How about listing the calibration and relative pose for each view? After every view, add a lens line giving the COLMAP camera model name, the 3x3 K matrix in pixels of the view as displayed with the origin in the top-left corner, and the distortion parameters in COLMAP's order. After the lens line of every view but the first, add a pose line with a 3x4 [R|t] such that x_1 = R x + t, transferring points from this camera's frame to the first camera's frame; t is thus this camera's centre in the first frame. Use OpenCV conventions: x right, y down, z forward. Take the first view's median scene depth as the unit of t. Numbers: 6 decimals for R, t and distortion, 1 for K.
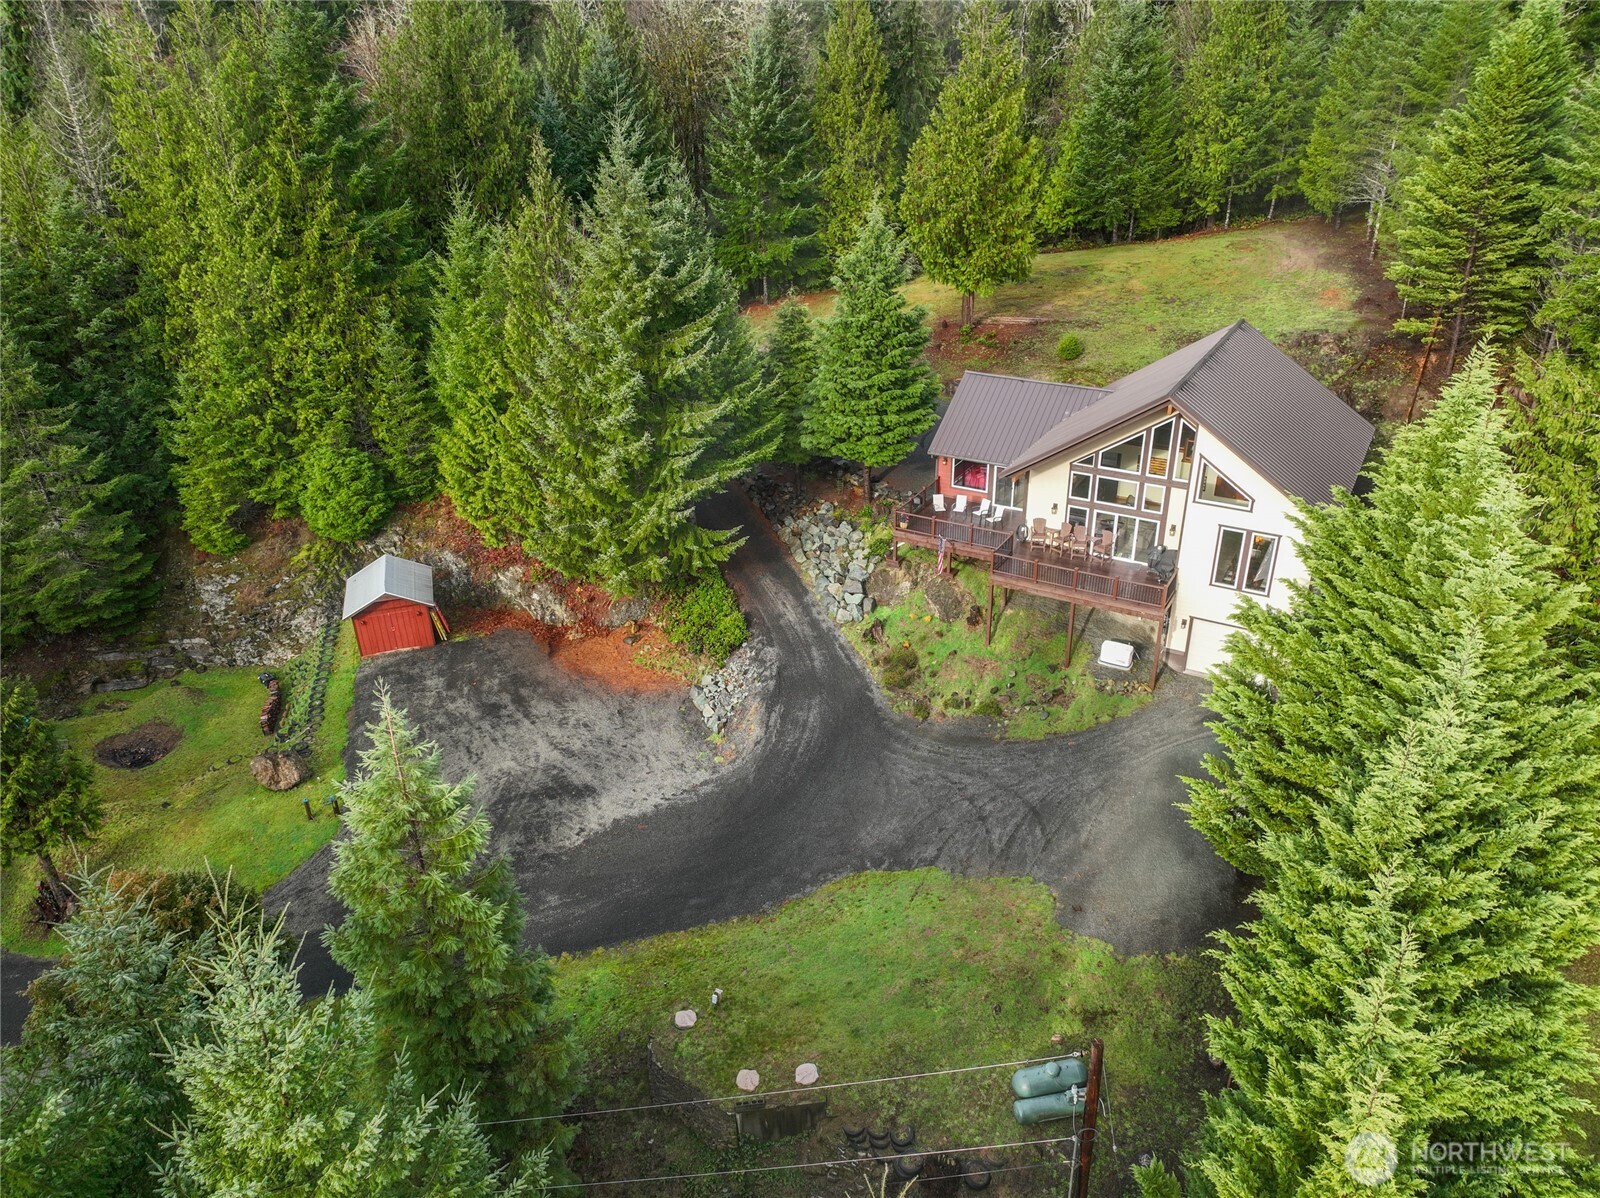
lens RADIAL K [[1129.0, 0, 797.4], [0, 1129.0, 595.1], [0, 0, 1]] dist [0.007747, 0.005425]
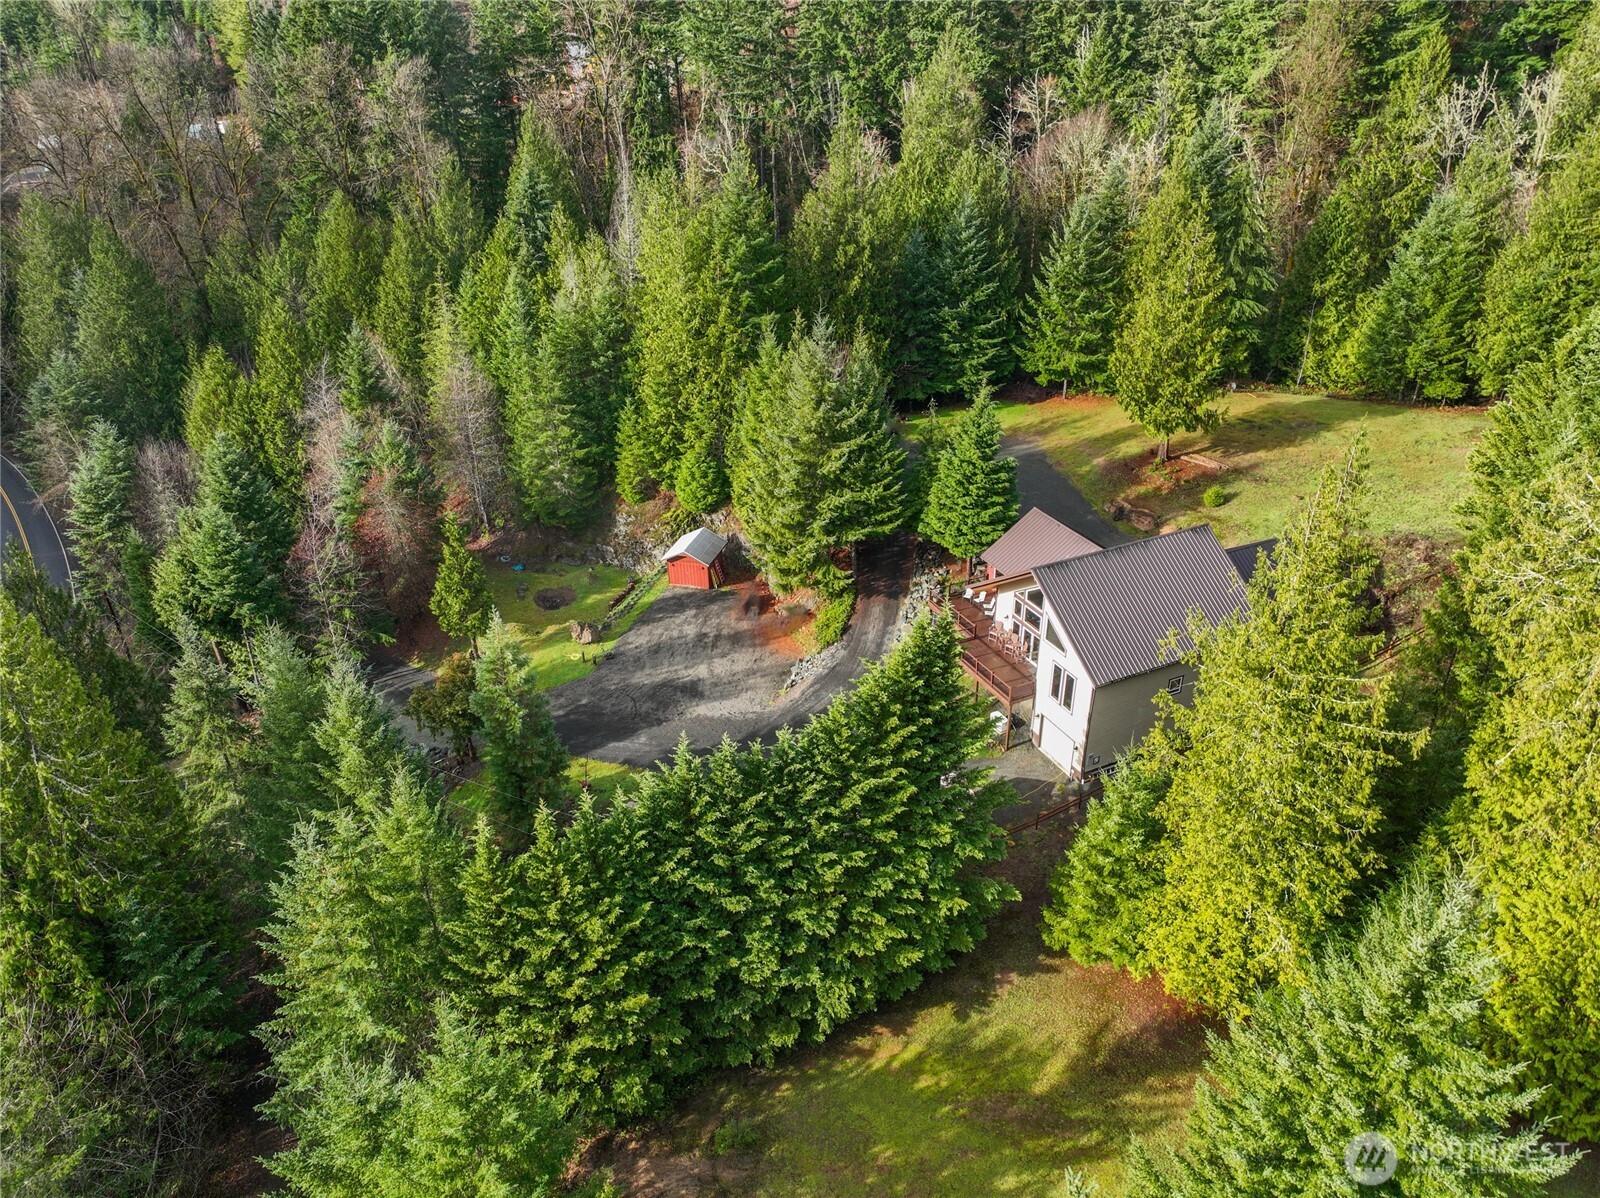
lens RADIAL K [[1129.0, 0, 799.9], [0, 1129.0, 604.3], [0, 0, 1]] dist [0.007747, 0.005425]
pose [[0.829351, 0.282717, -0.481921, 0.608754], [-0.255239, 0.958980, 0.123333, -0.177423], [0.497020, 0.020718, 0.867492, -0.368401]]
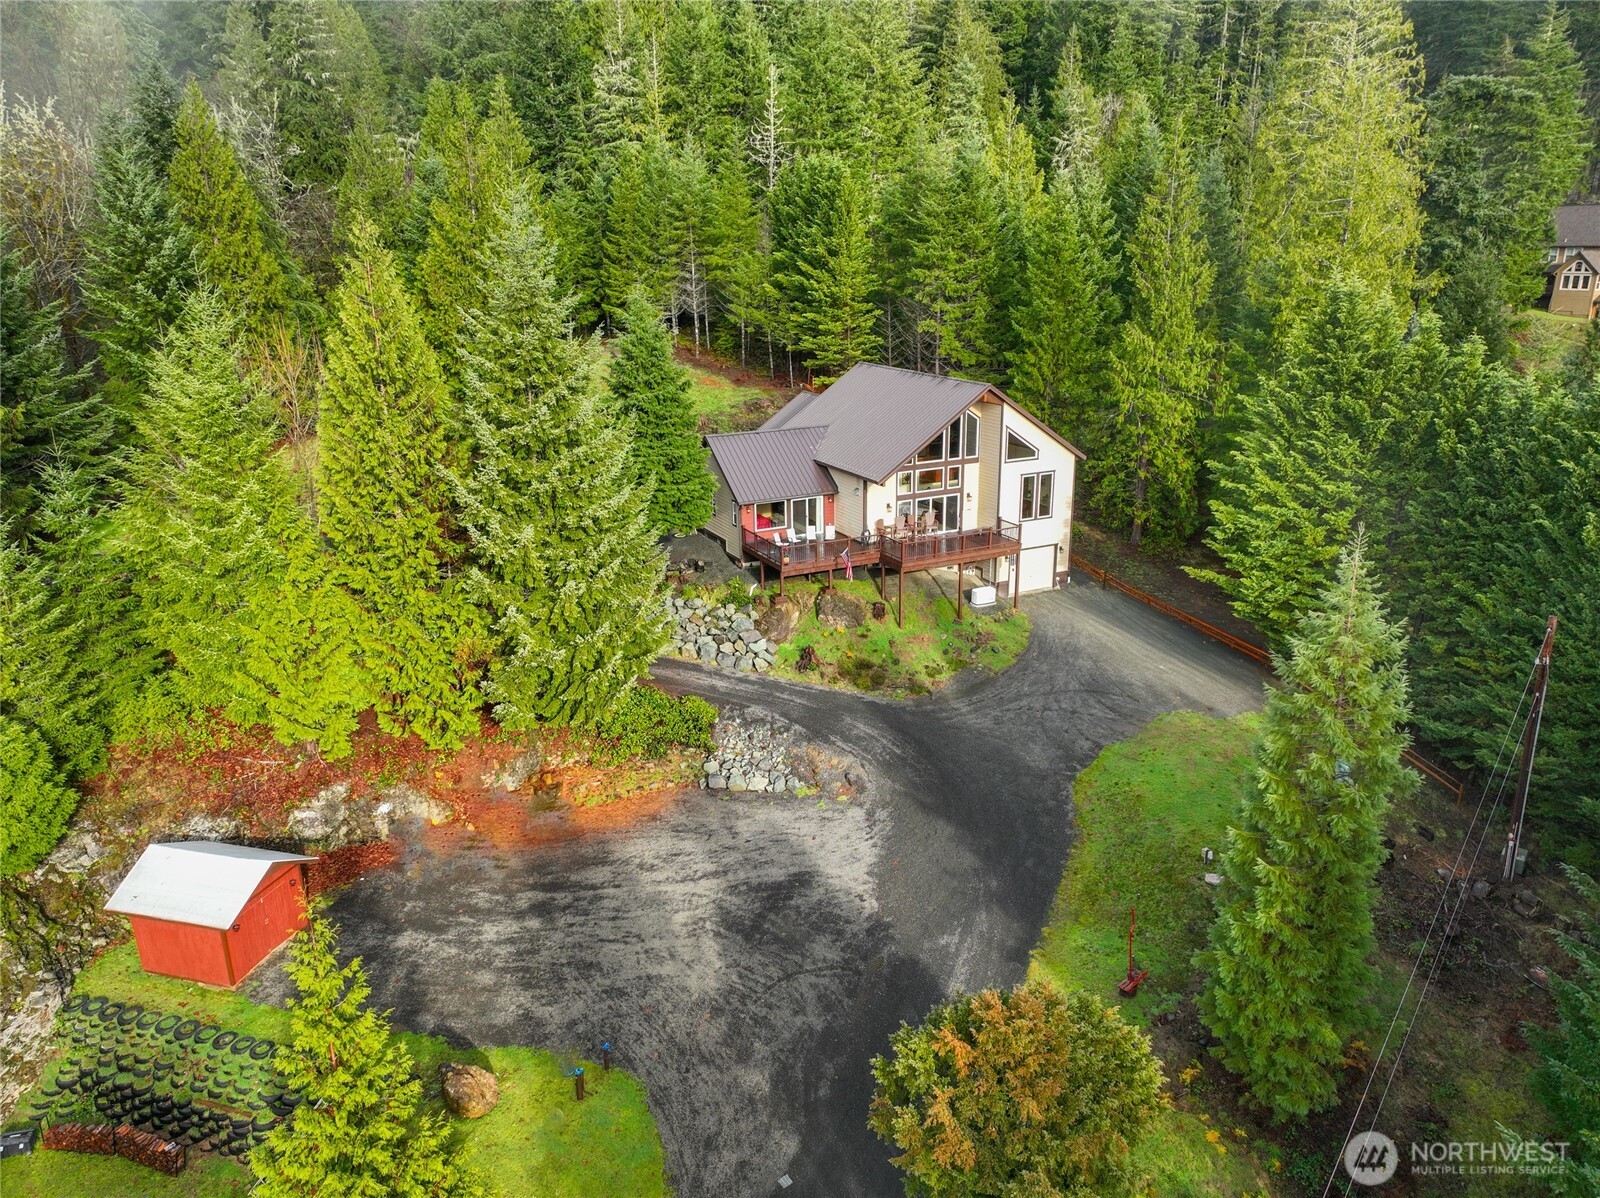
lens RADIAL K [[1129.0, 0, 797.0], [0, 1129.0, 593.9], [0, 0, 1]] dist [0.007747, 0.005425]
pose [[0.561782, -0.257368, 0.786233, -0.673350], [0.377834, 0.925288, 0.032915, -0.057301], [-0.735963, 0.278575, 0.617053, 0.289558]]
